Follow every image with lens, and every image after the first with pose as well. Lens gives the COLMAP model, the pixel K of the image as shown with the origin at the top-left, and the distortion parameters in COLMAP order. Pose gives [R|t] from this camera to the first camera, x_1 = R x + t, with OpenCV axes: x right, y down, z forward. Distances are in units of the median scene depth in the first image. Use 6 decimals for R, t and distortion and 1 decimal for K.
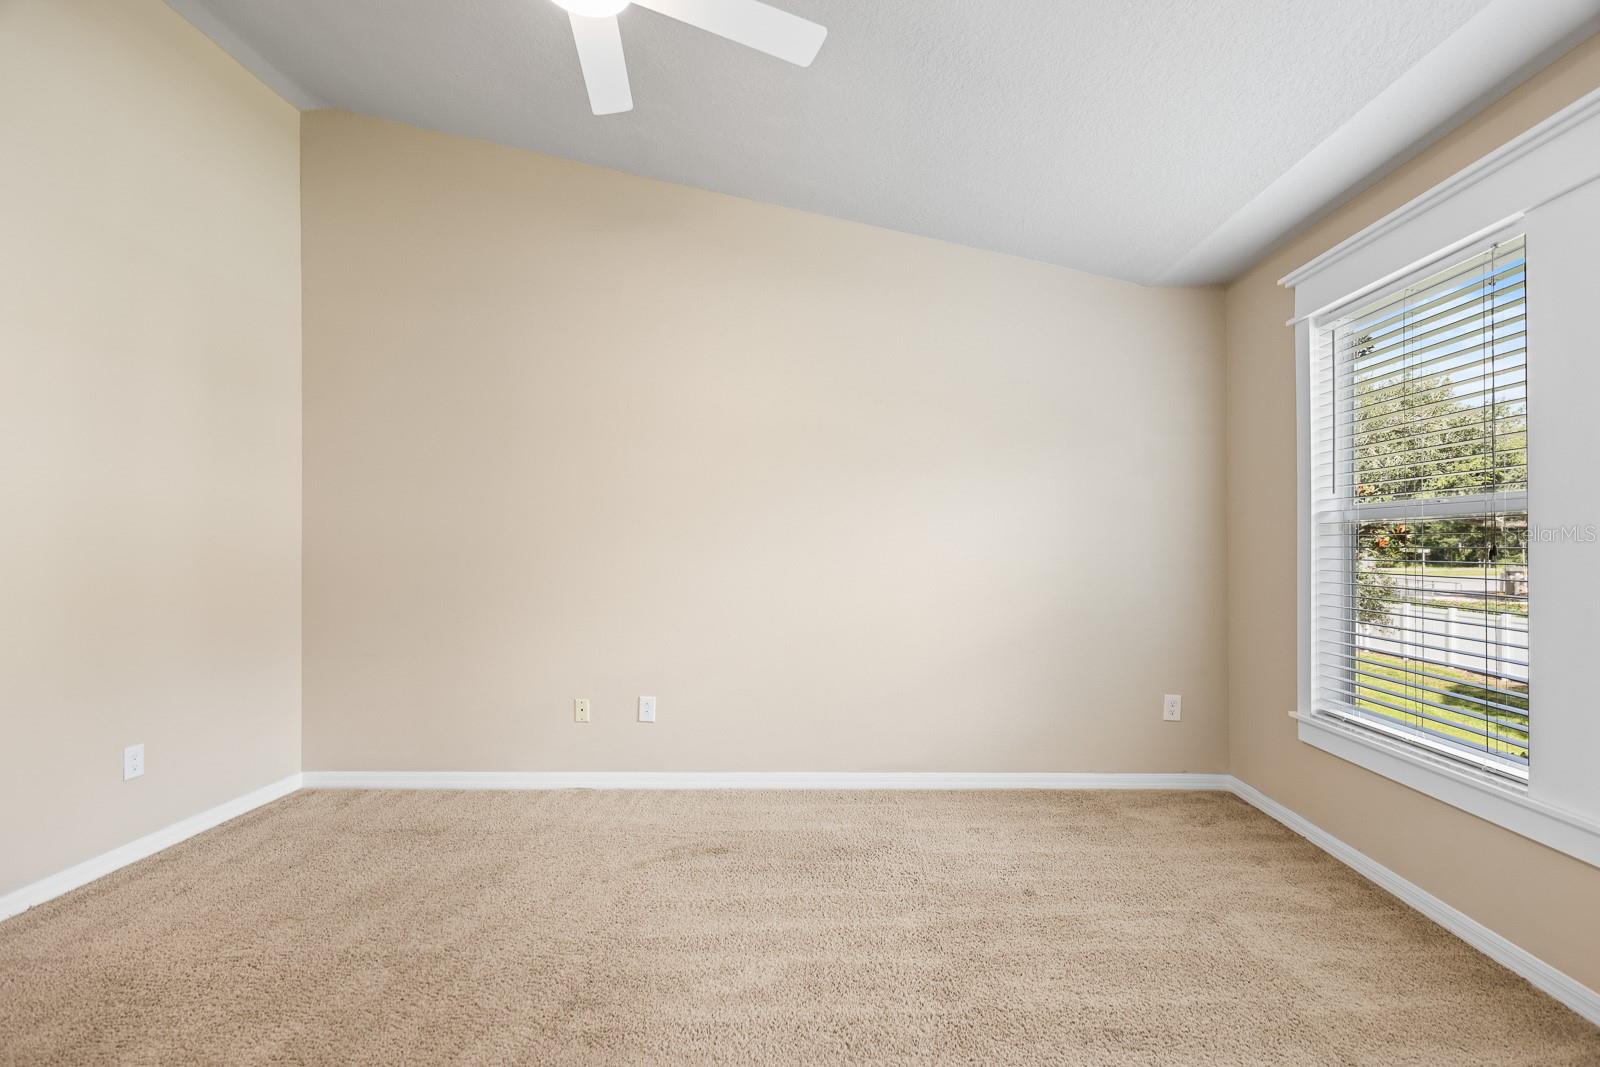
lens RADIAL K [[725.6, 0, 807.8], [0, 725.6, 544.7], [0, 0, 1]] dist [-0.007736, -0.000122]
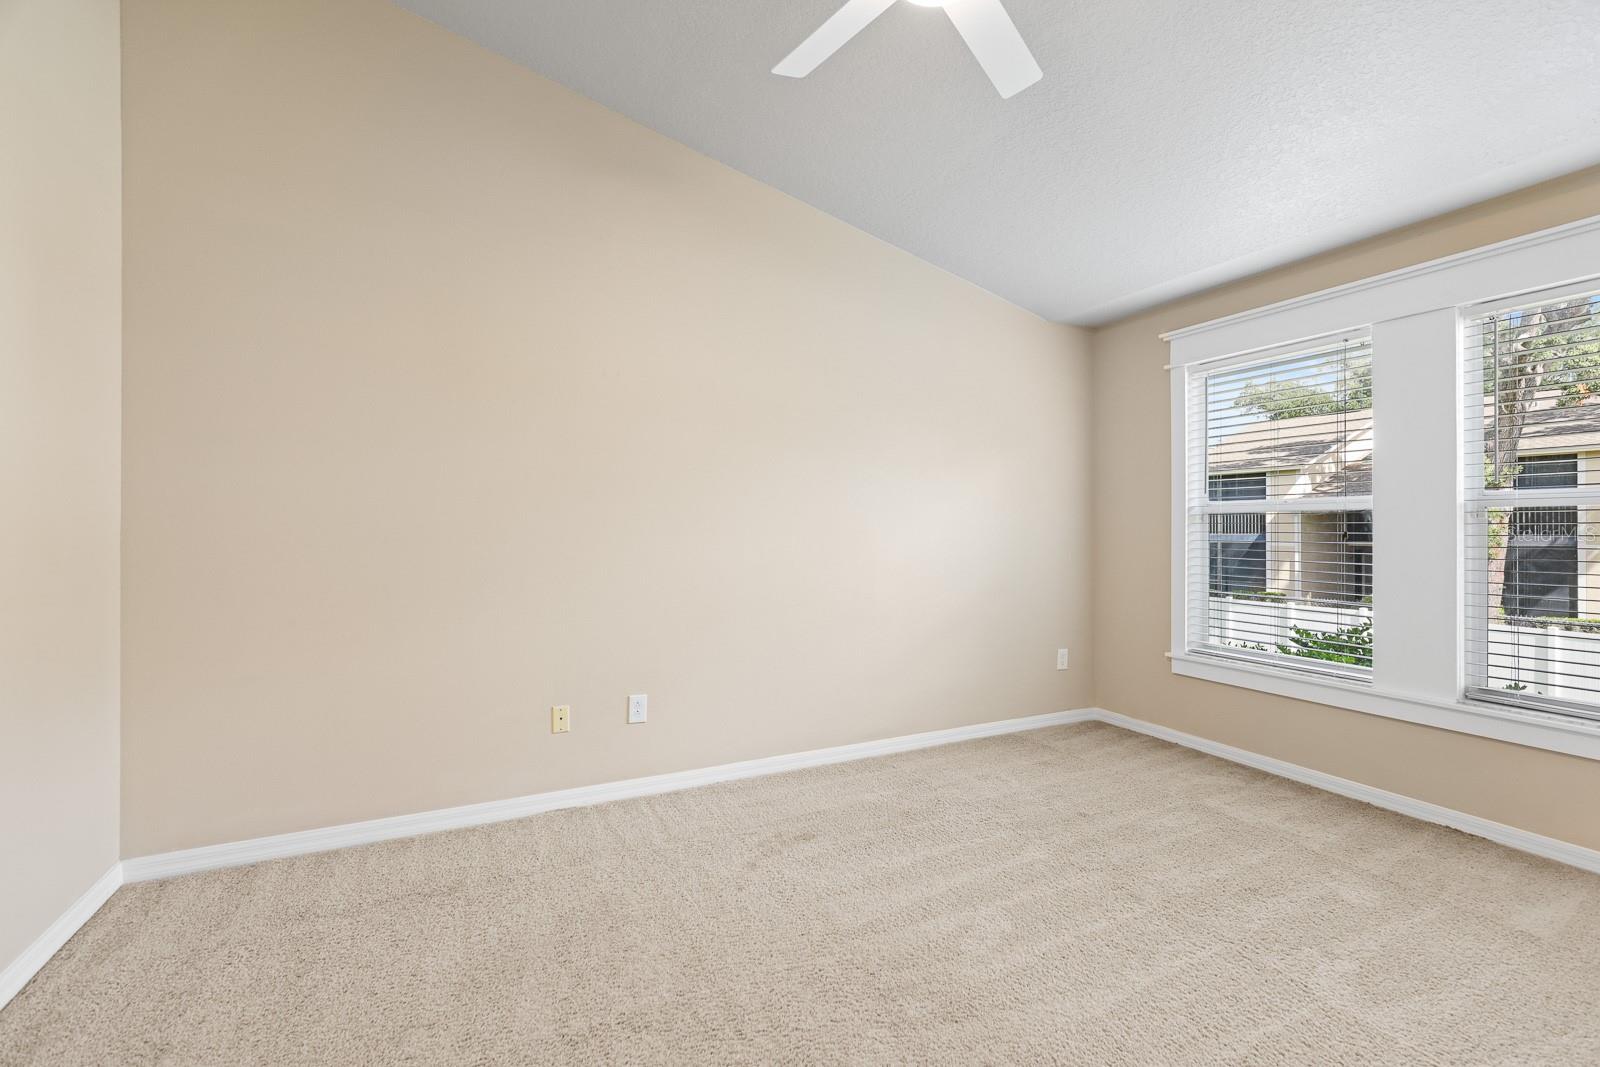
lens RADIAL K [[725.6, 0, 810.7], [0, 725.6, 525.2], [0, 0, 1]] dist [-0.007736, -0.000122]
pose [[0.881014, 0.004332, 0.473070, -0.573777], [-0.003543, 0.999990, -0.002559, -0.003446], [-0.473077, 0.000578, 0.881021, 0.115140]]
